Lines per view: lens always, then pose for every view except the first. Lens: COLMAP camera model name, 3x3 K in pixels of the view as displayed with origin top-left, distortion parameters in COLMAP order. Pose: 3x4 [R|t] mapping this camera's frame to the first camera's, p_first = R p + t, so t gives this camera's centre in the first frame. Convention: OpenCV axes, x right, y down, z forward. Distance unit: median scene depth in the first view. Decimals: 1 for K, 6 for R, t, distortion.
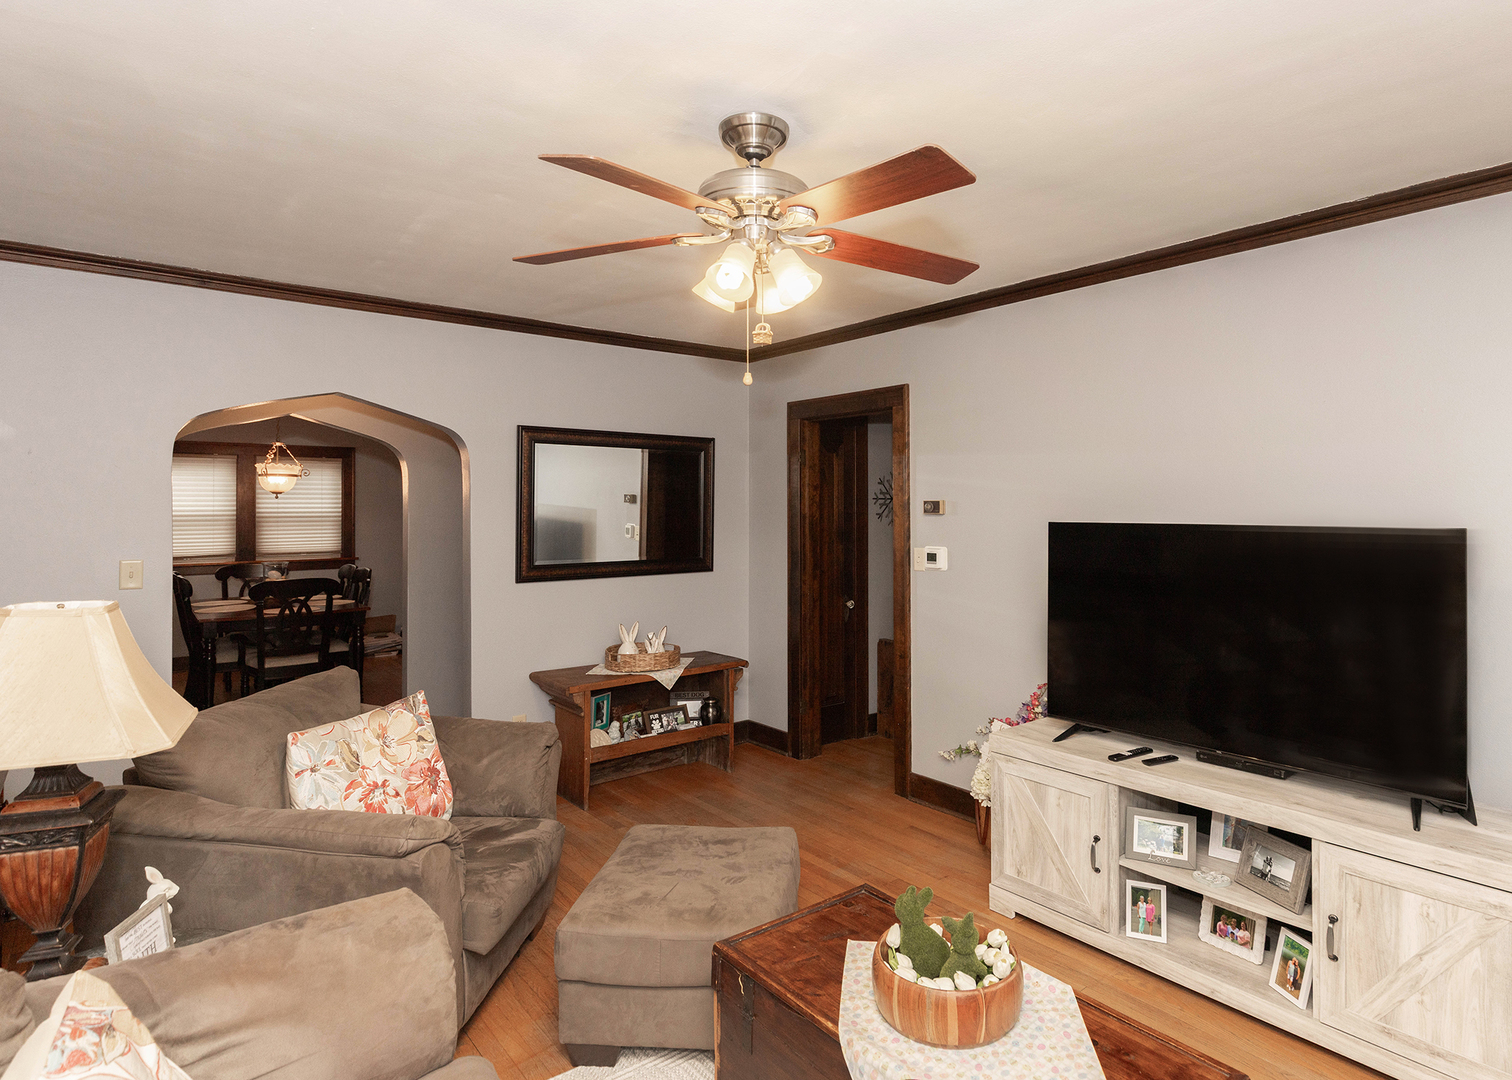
lens RADIAL K [[864.0, 0, 756.0], [0, 864.0, 540.0], [0, 0, 1]] dist [0.018461, -0.022274]
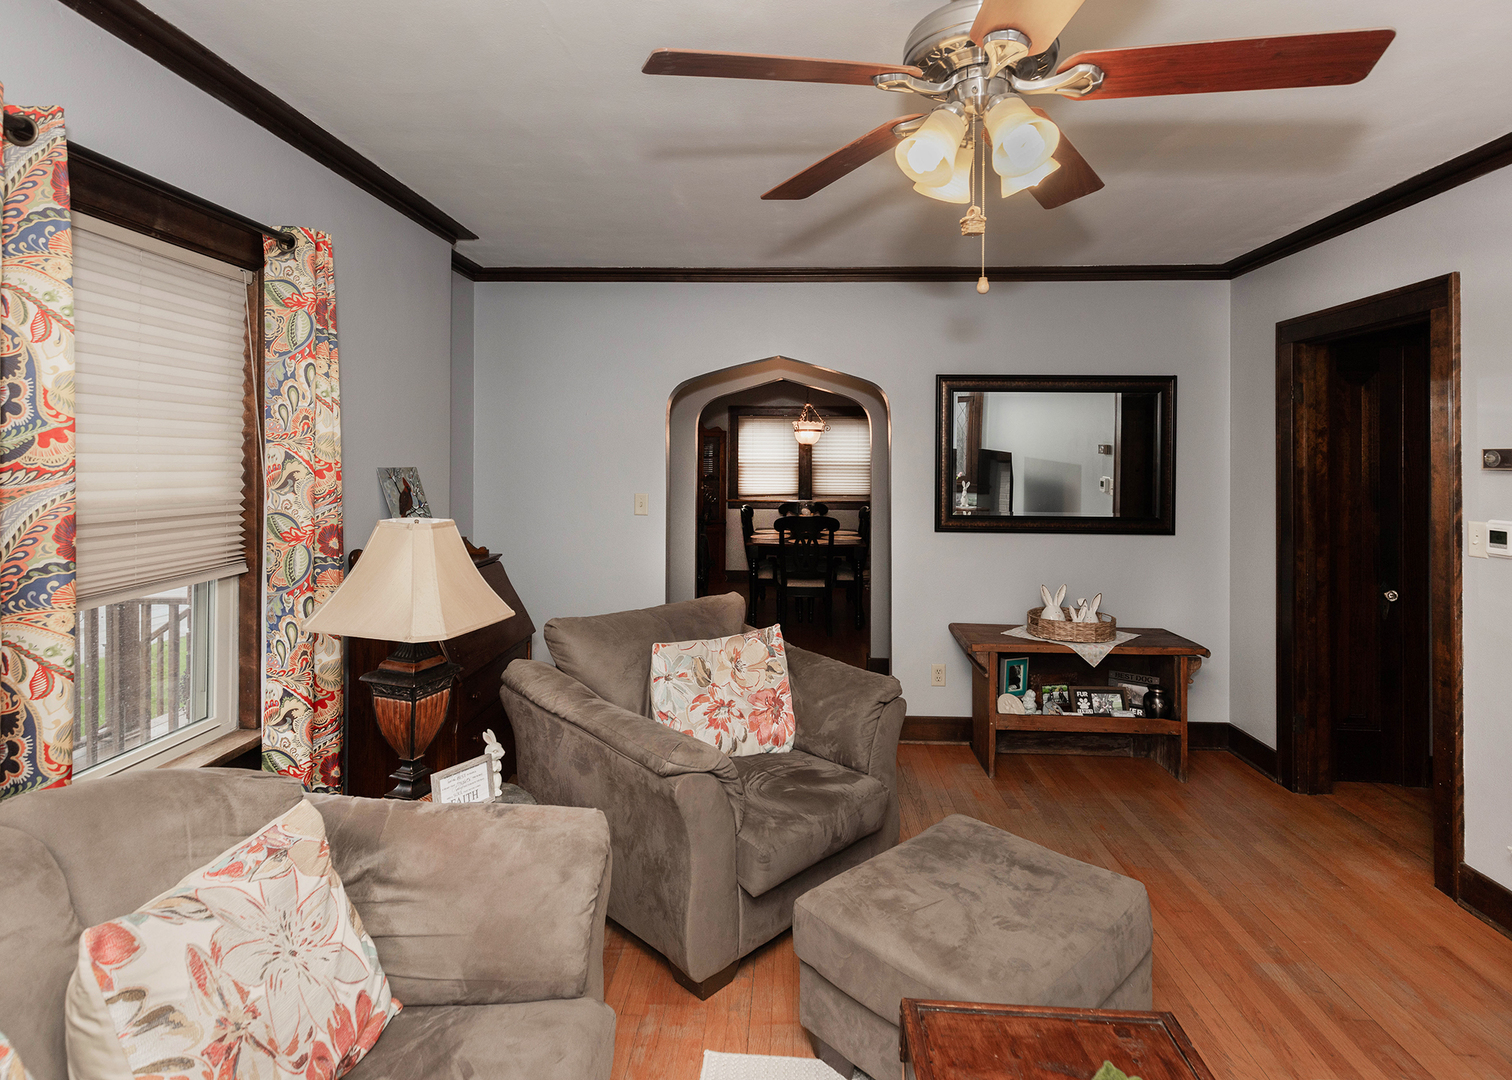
lens RADIAL K [[773.8, 0, 724.8], [0, 773.8, 472.6], [0, 0, 1]] dist [0.003482, -0.000158]
pose [[0.742009, 0.020457, -0.670078, 0.142203], [-0.035751, 0.999319, -0.009081, -0.001886], [0.669436, 0.030694, 0.742235, 0.166363]]
